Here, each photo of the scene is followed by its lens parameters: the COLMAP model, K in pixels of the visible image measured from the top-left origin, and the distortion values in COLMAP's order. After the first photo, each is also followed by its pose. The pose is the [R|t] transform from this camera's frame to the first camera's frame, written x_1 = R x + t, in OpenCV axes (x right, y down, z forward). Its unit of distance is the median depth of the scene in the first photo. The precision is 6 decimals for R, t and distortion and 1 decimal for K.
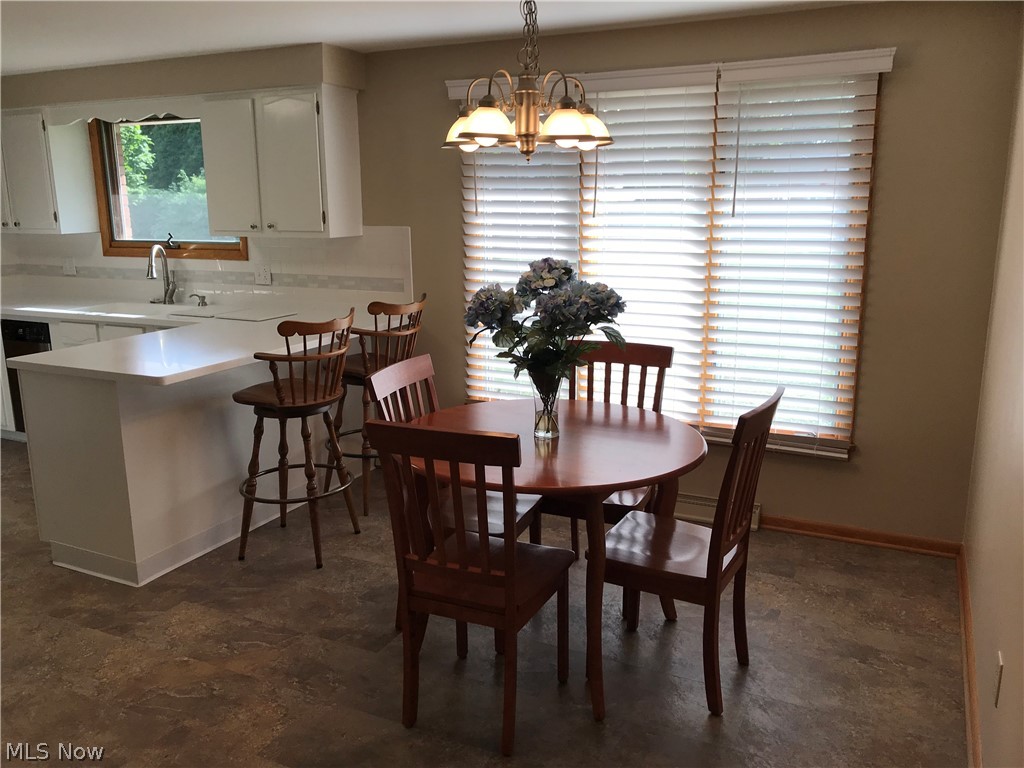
lens RADIAL K [[850.7, 0, 507.1], [0, 850.7, 376.1], [0, 0, 1]] dist [0.012362, 0.017967]
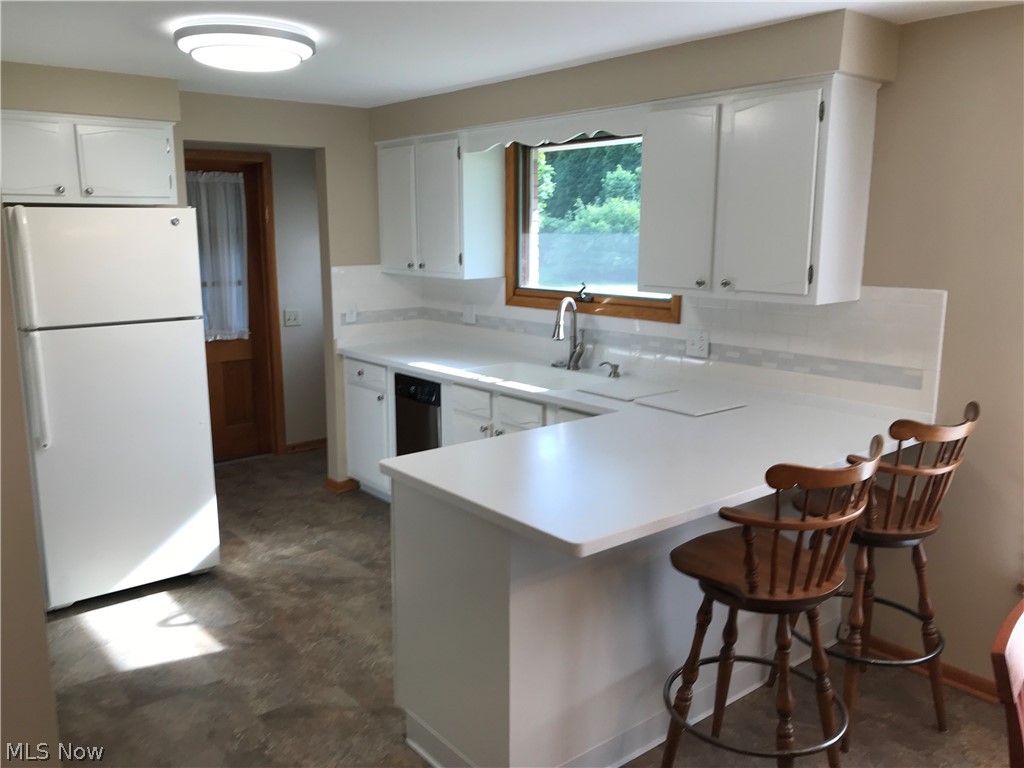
lens RADIAL K [[839.6, 0, 500.4], [0, 839.6, 382.7], [0, 0, 1]] dist [0.091724, -0.165866]
pose [[0.905084, 0.088244, -0.415976, -0.129026], [-0.096760, 0.995308, 0.000608, -0.067052], [0.414077, 0.039699, 0.909376, 0.253272]]
